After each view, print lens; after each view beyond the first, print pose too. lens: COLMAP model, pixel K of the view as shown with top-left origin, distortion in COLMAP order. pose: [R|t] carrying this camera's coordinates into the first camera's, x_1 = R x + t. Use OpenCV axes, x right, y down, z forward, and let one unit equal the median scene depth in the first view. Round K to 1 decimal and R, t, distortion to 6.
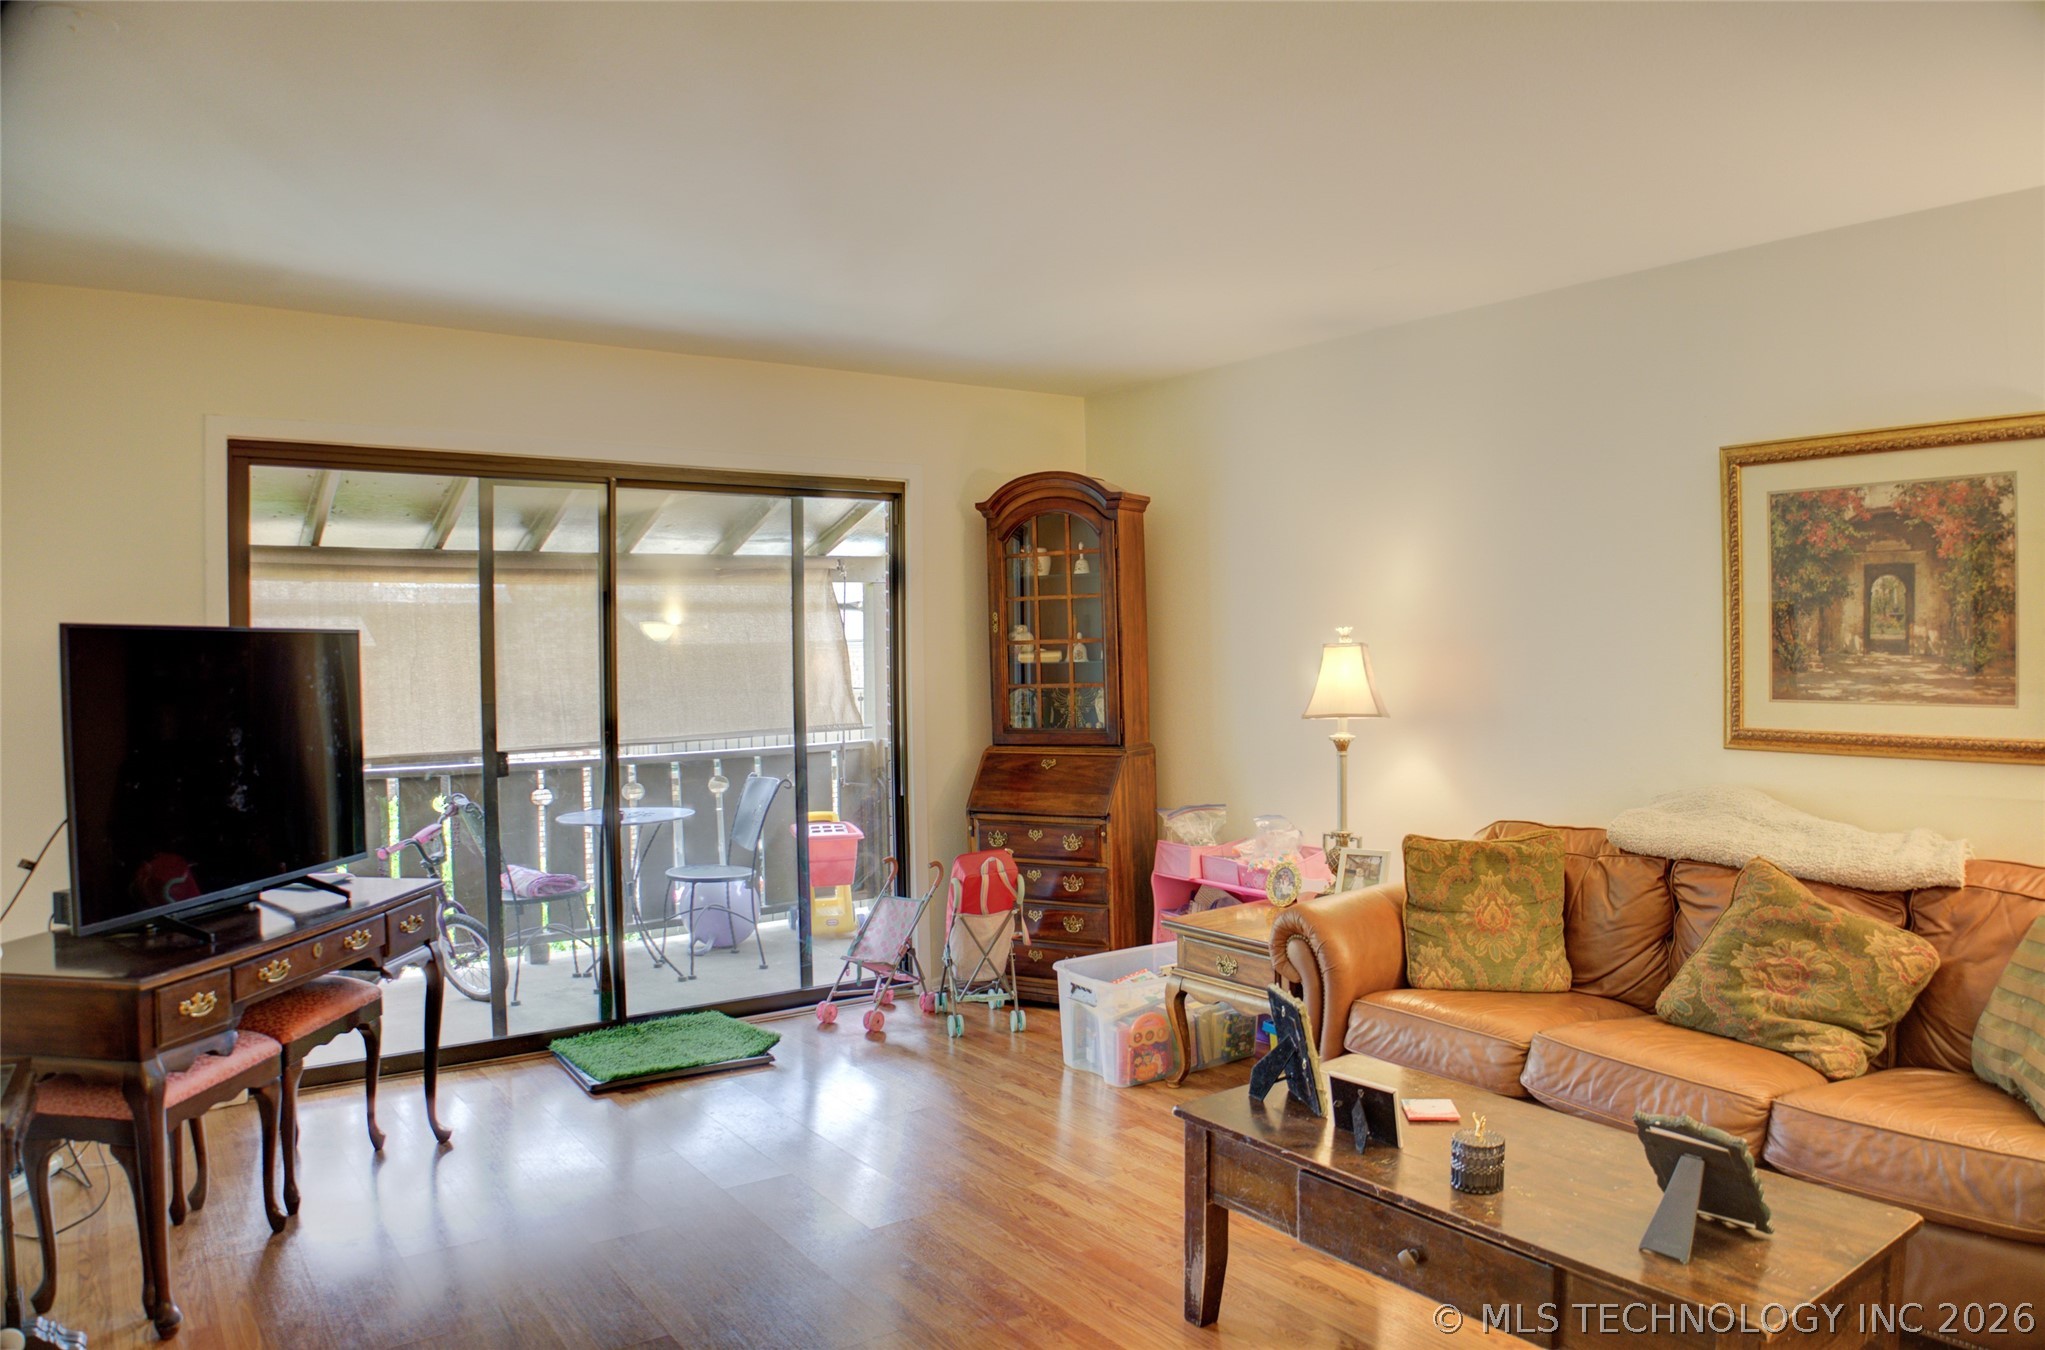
lens RADIAL K [[1377.2, 0, 1022.5], [0, 1377.2, 675.0], [0, 0, 1]] dist [-0.122989, 0.045379]
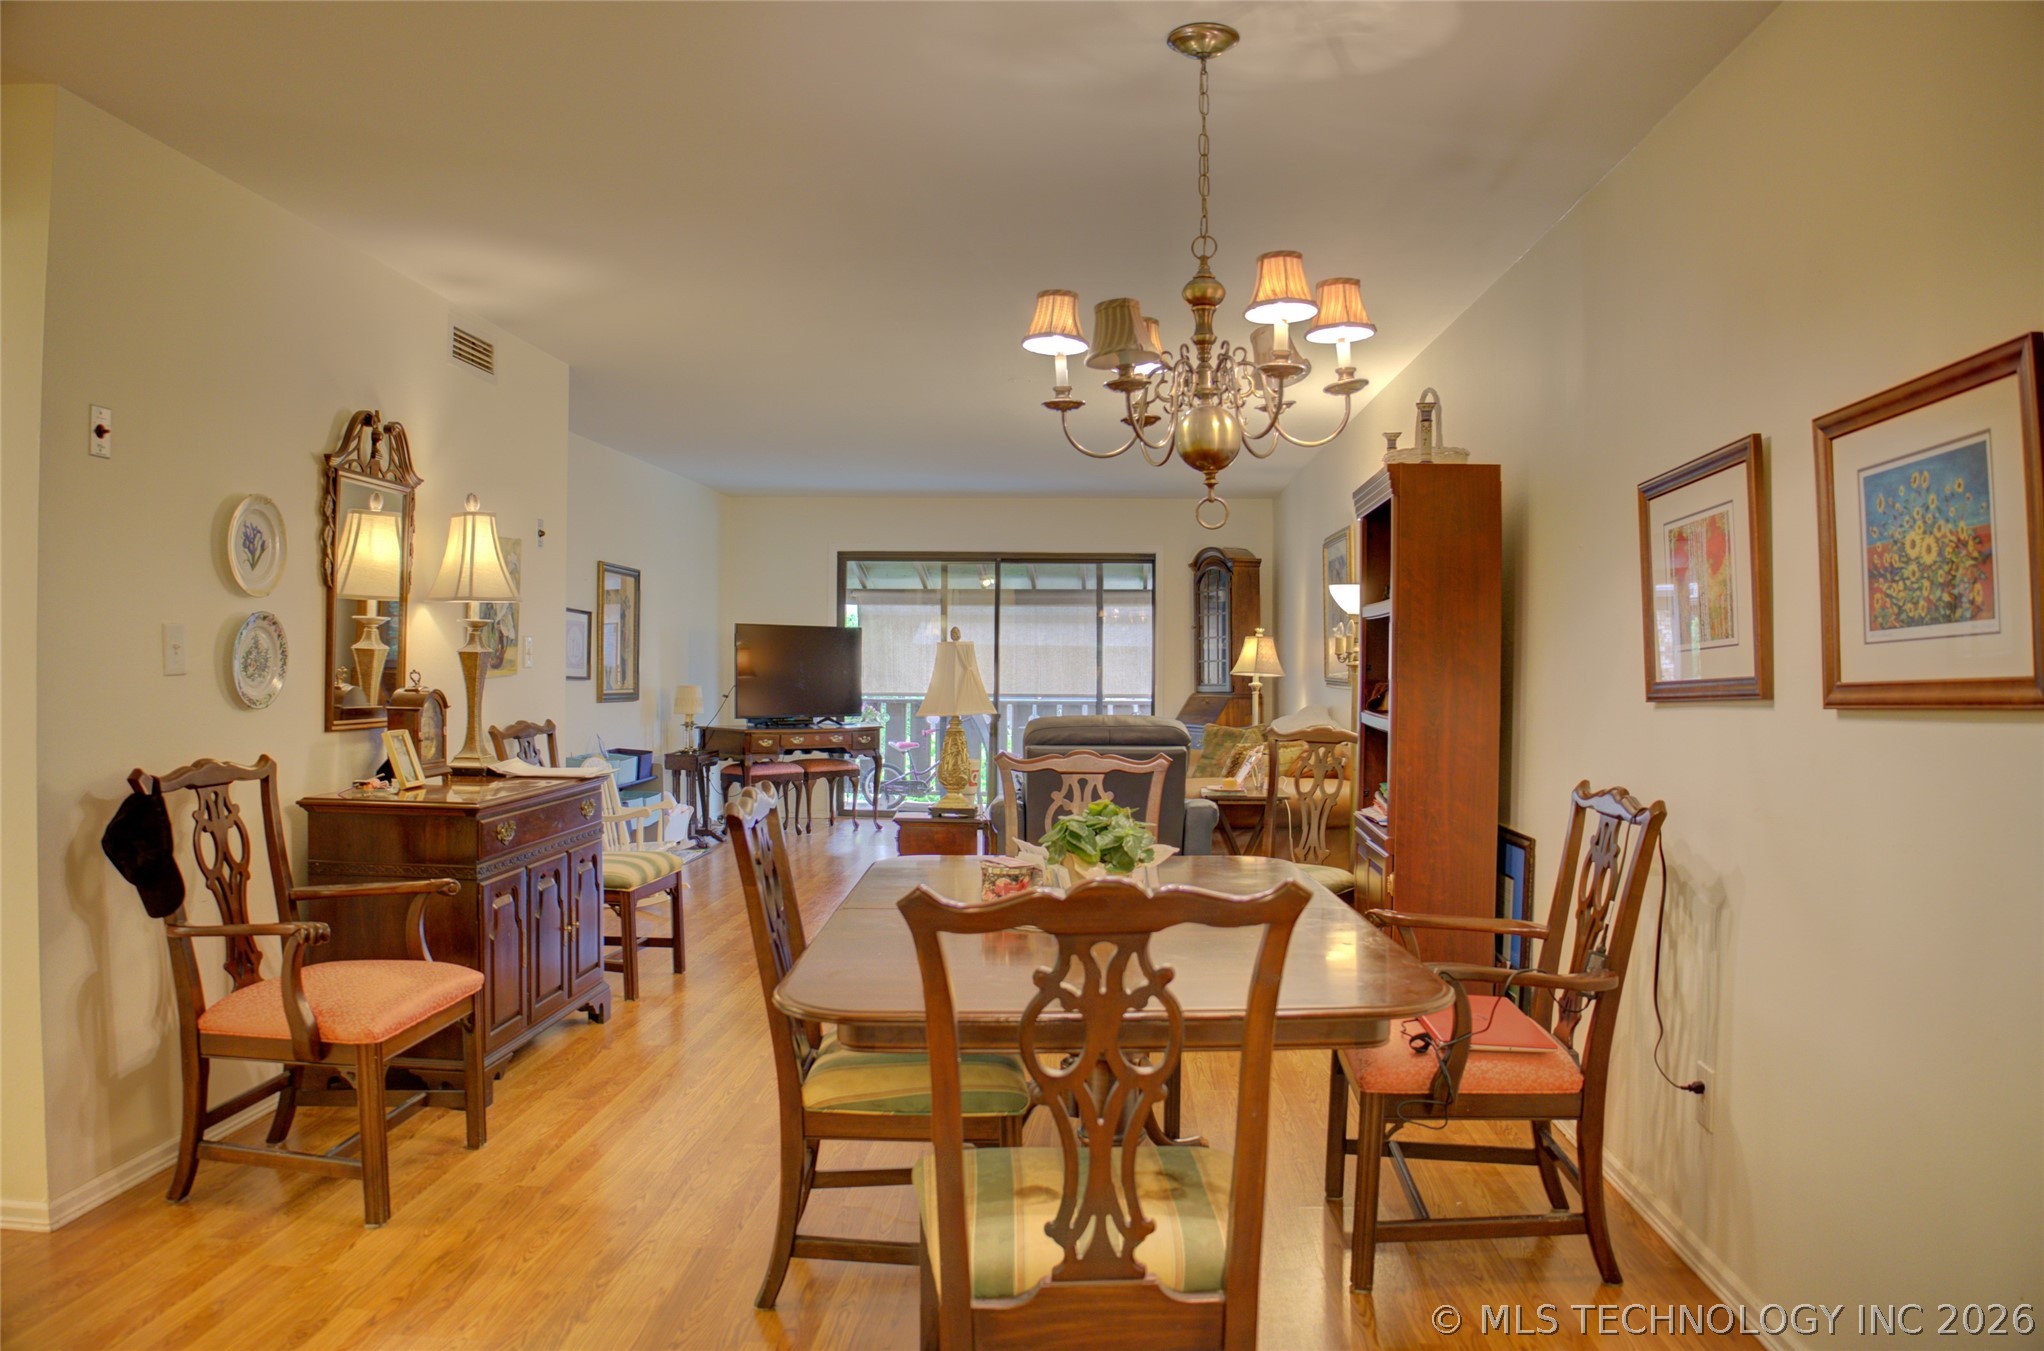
lens RADIAL K [[1436.9, 0, 1032.6], [0, 1436.9, 658.9], [0, 0, 1]] dist [-0.104025, 0.002830]
pose [[0.775144, 0.014977, -0.631608, 1.548226], [-0.028899, 0.999513, -0.011766, 0.051366], [0.631124, 0.027373, 0.775199, -0.960500]]
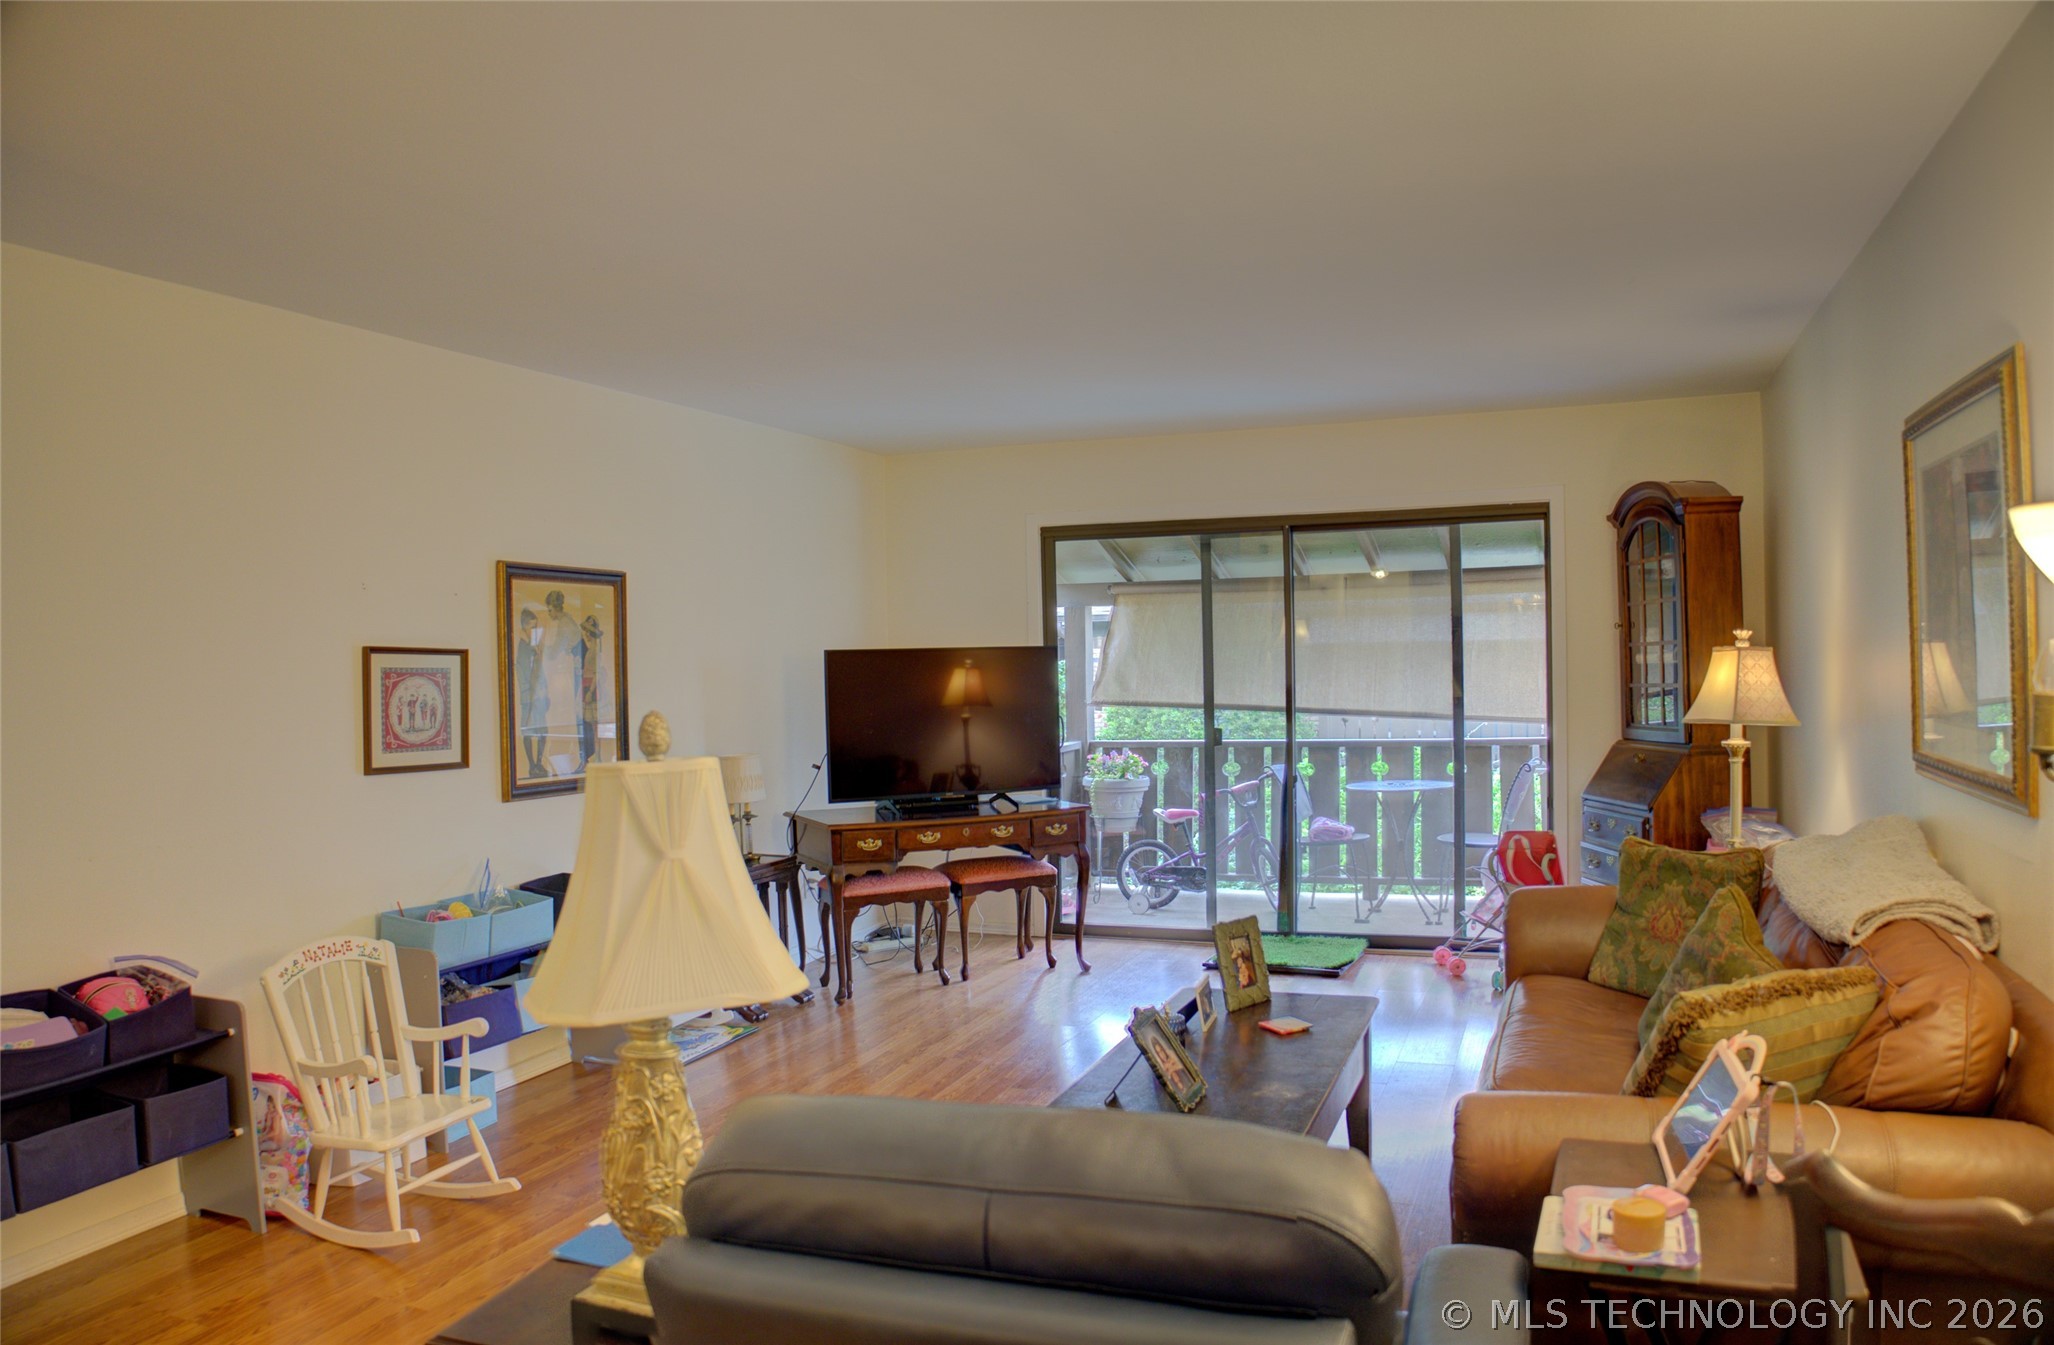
lens RADIAL K [[1418.0, 0, 1027.0], [0, 1418.0, 672.5], [0, 0, 1]] dist [-0.134189, 0.082752]
pose [[0.535786, 0.006424, -0.844329, 0.952417], [-0.000542, 0.999973, 0.007264, -0.014706], [0.844354, -0.003435, 0.535775, 0.059949]]
